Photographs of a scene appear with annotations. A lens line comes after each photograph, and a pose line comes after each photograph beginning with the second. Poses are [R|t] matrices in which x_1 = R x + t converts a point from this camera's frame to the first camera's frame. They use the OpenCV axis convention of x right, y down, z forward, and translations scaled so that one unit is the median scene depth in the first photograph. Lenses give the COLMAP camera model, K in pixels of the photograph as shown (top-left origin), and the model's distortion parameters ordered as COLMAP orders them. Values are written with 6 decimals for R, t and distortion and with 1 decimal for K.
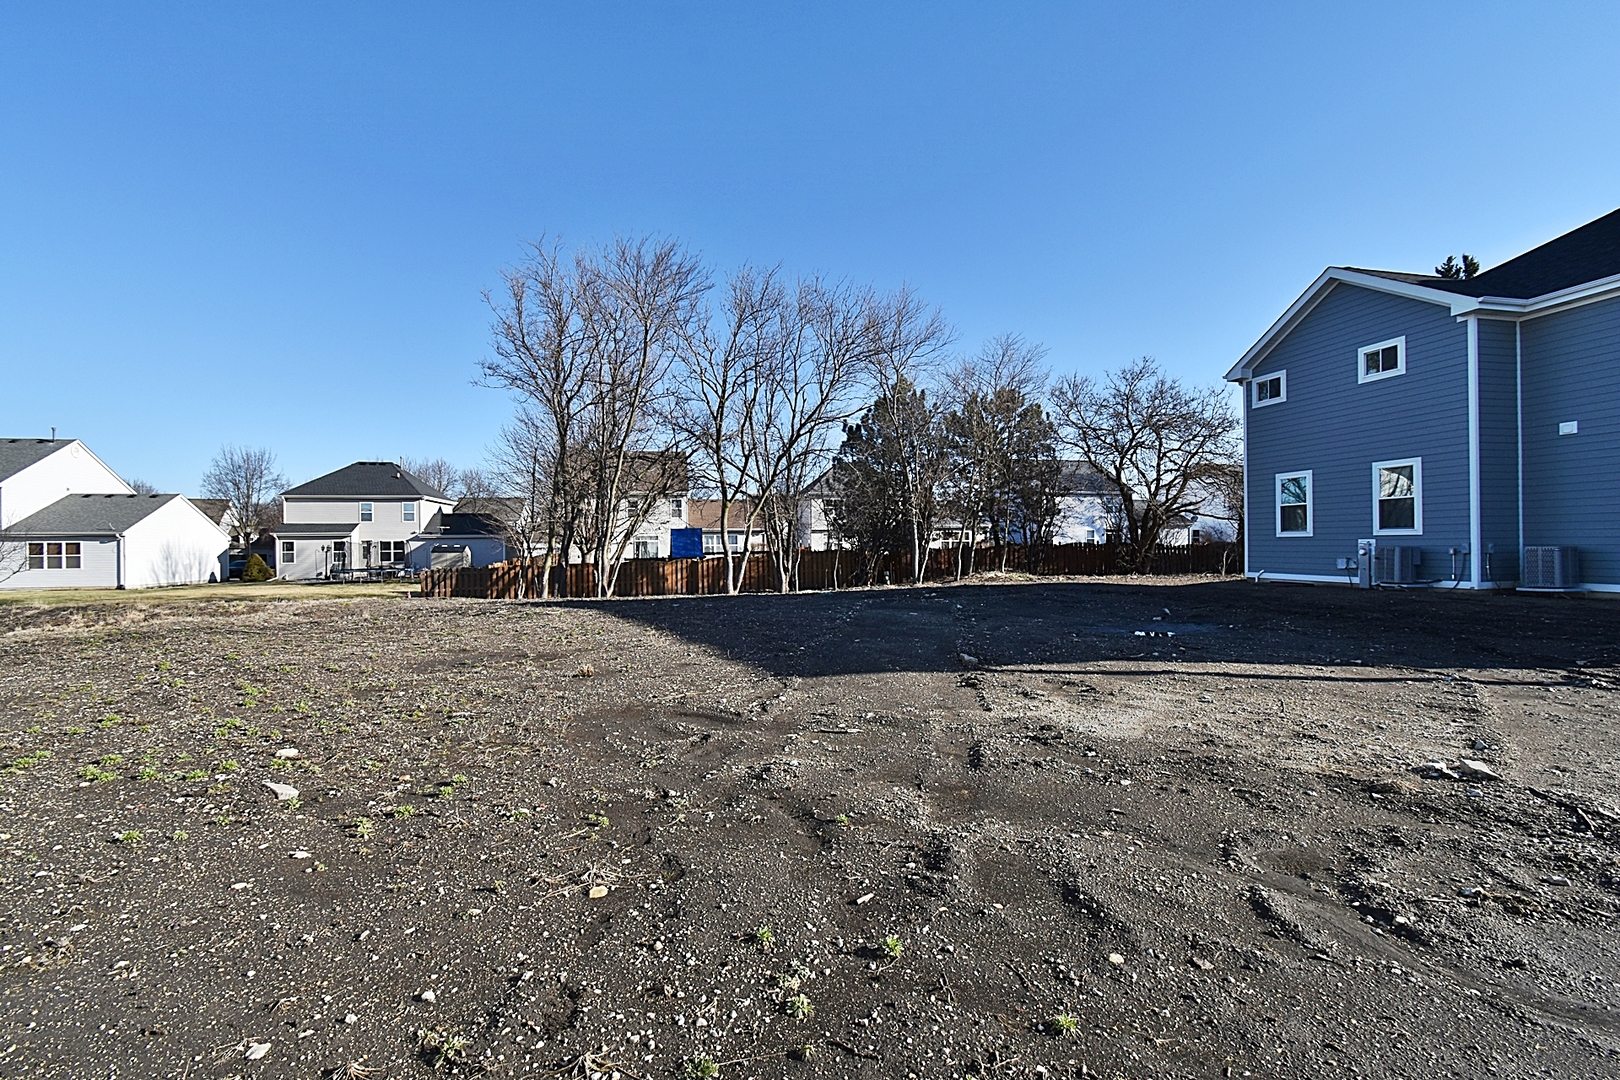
lens RADIAL K [[712.0, 0, 816.4], [0, 712.0, 536.5], [0, 0, 1]] dist [-0.000647, -0.000485]
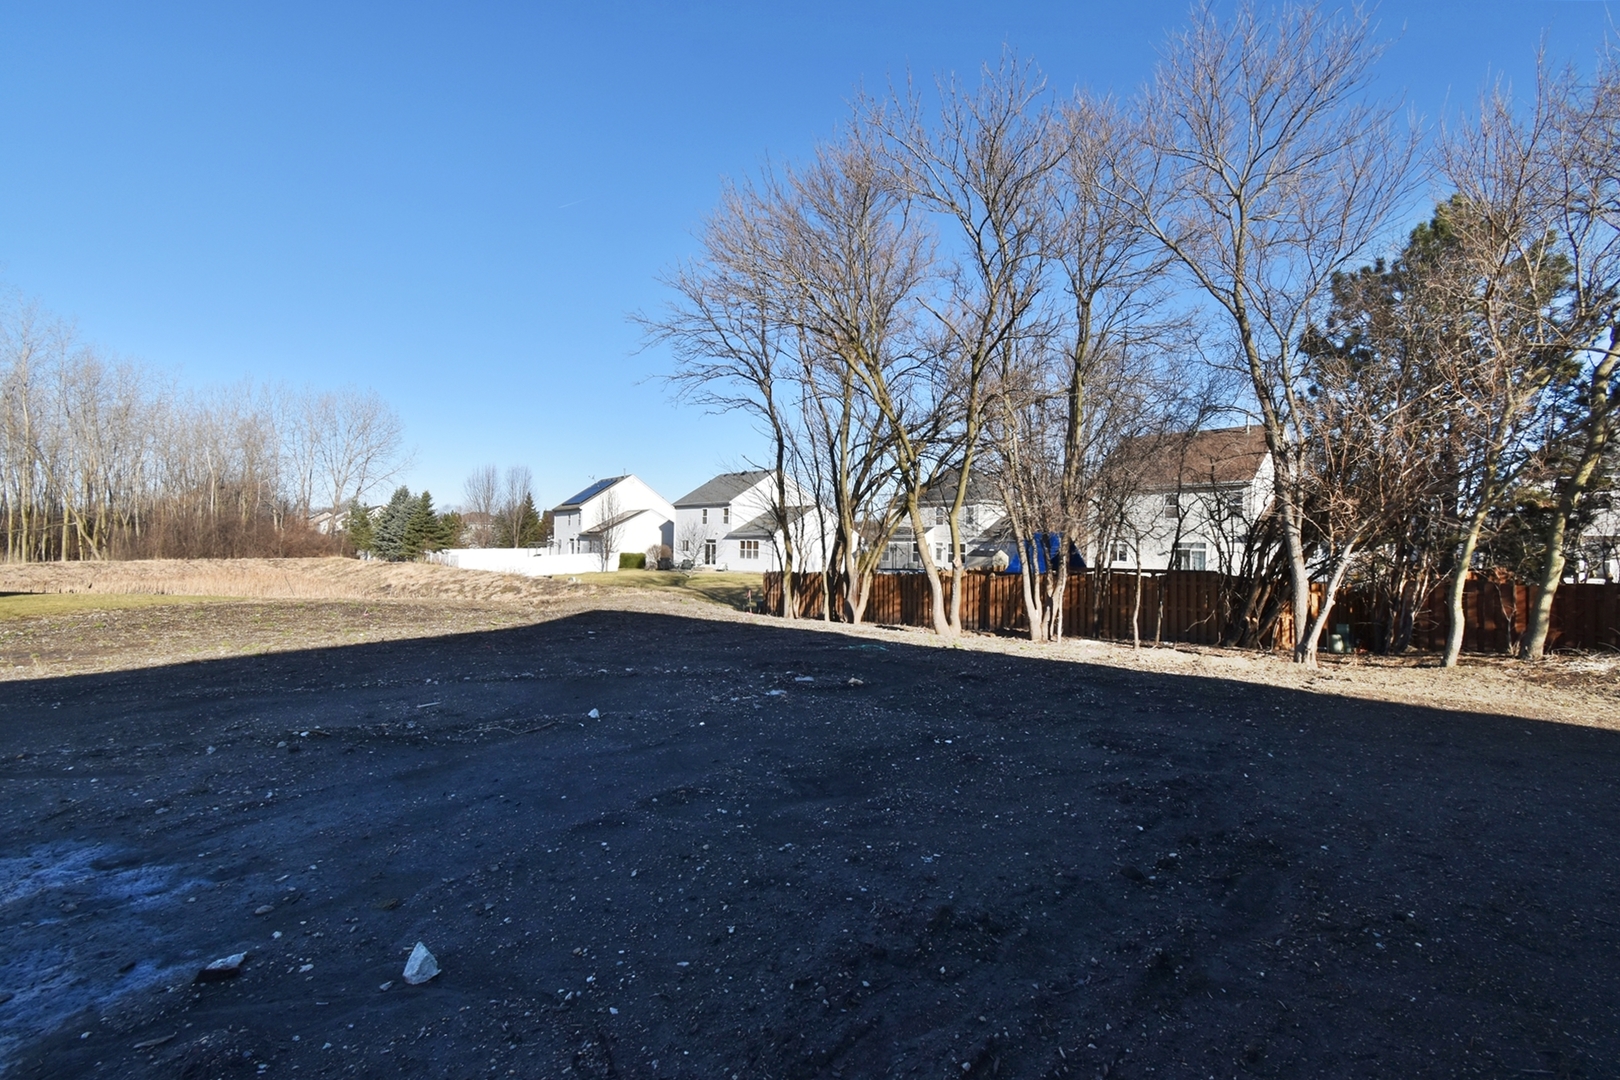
lens RADIAL K [[712.0, 0, 814.0], [0, 712.0, 538.3], [0, 0, 1]] dist [-0.000647, -0.000485]
pose [[0.517210, 0.010645, -0.855793, 0.225769], [-0.012737, 0.999908, 0.004739, -0.004430], [0.855764, 0.008449, 0.517297, 0.317752]]
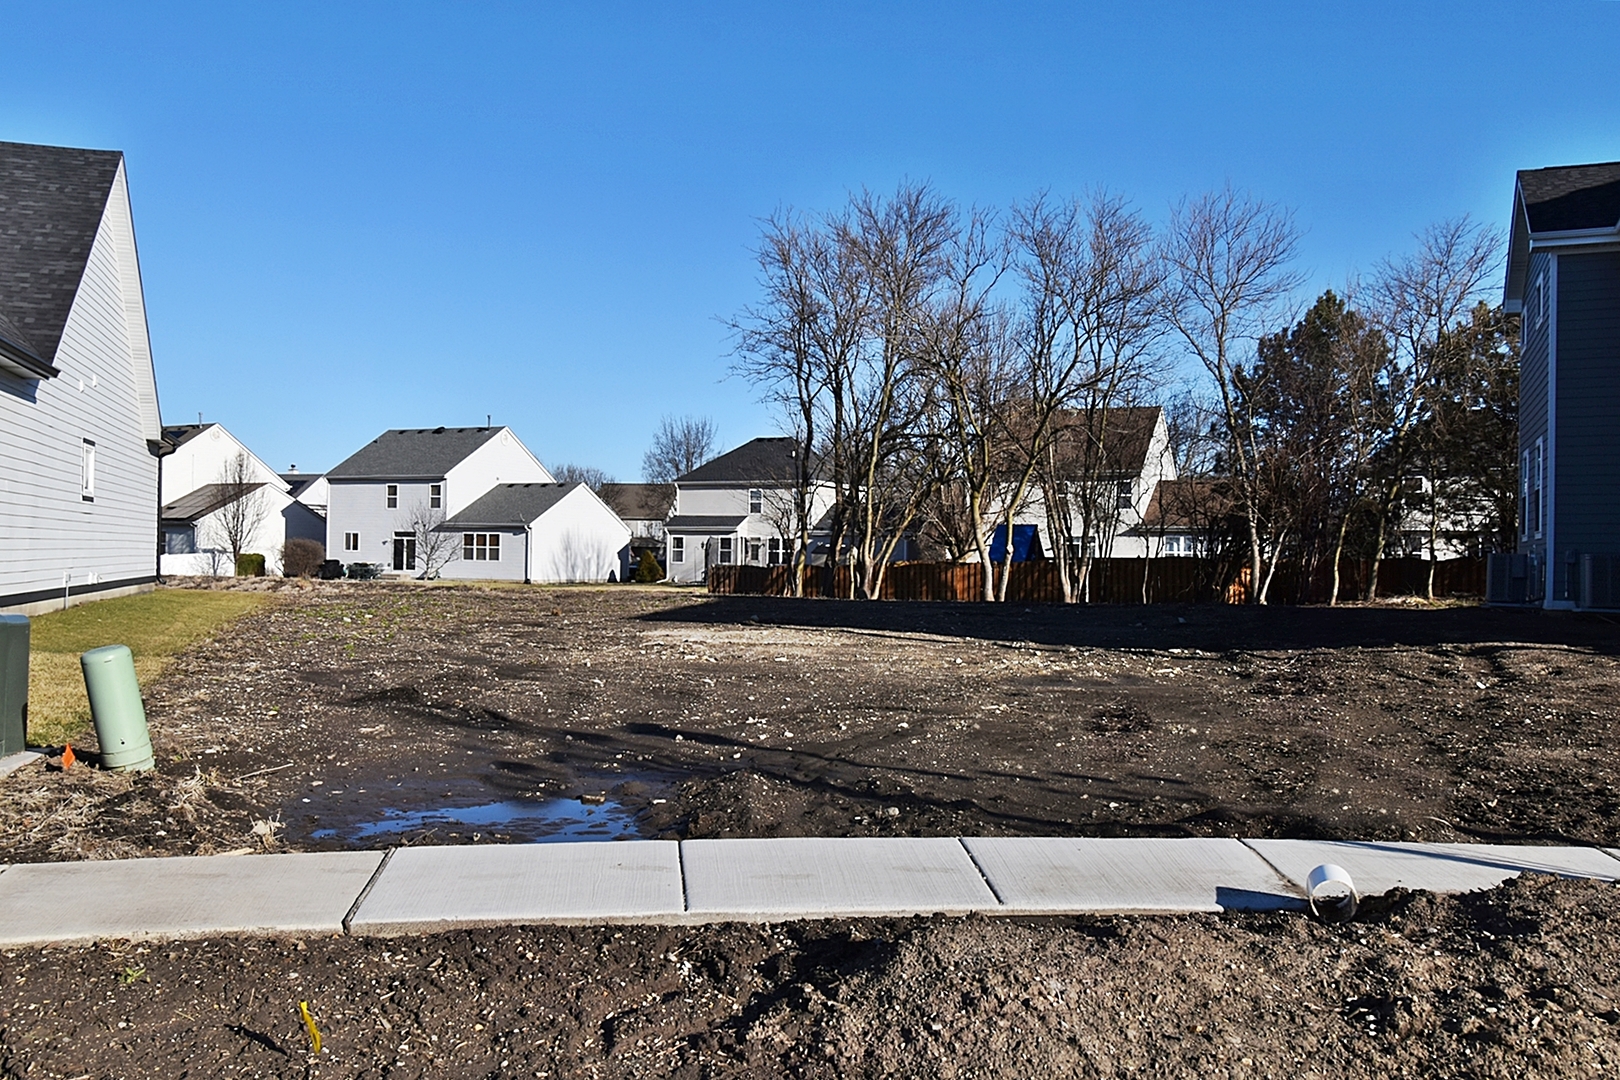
lens RADIAL K [[1319.8, 0, 810.3], [0, 1319.8, 537.6], [0, 0, 1]] dist [-0.009696, 0.005316]
pose [[0.805240, 0.014448, -0.592773, 0.343891], [-0.015978, 0.999869, 0.002665, 0.001582], [0.592733, 0.007325, 0.805365, -0.184579]]
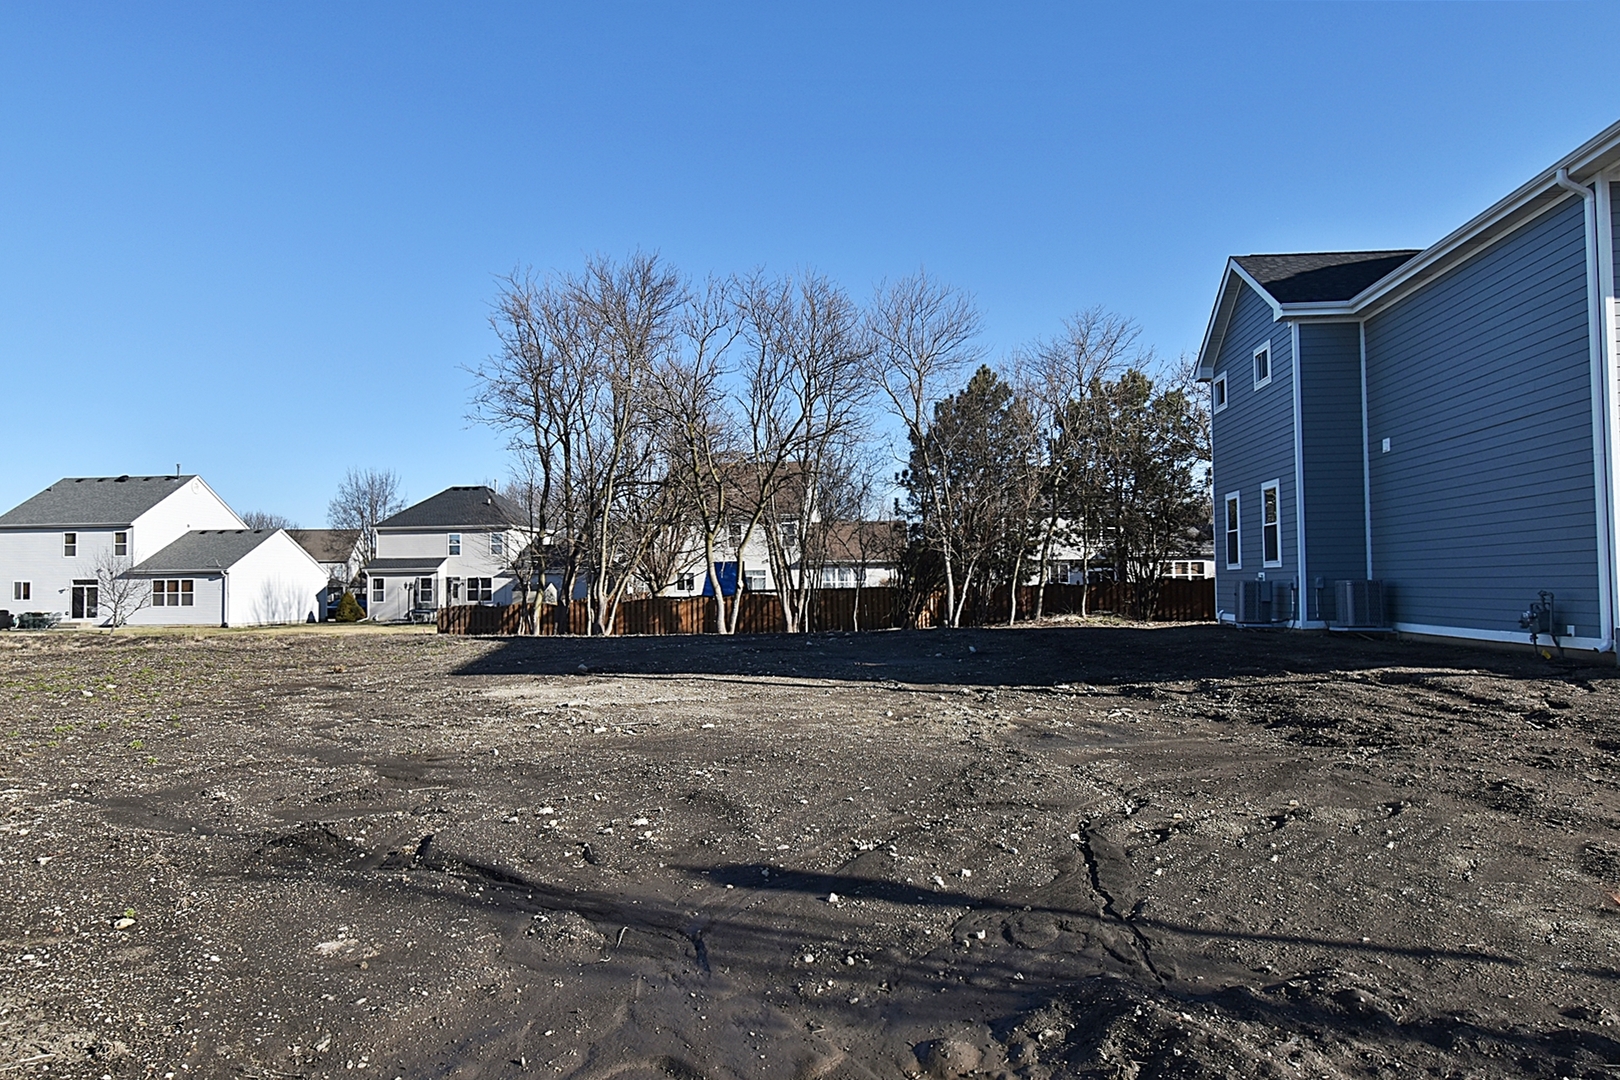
lens RADIAL K [[1072.5, 0, 813.4], [0, 1072.5, 540.0], [0, 0, 1]] dist [-0.006126, -0.001564]
pose [[0.949540, -0.013678, -0.313348, 0.234701], [0.005150, 0.999594, -0.028026, -0.000839], [0.313604, 0.024998, 0.949225, -0.136977]]
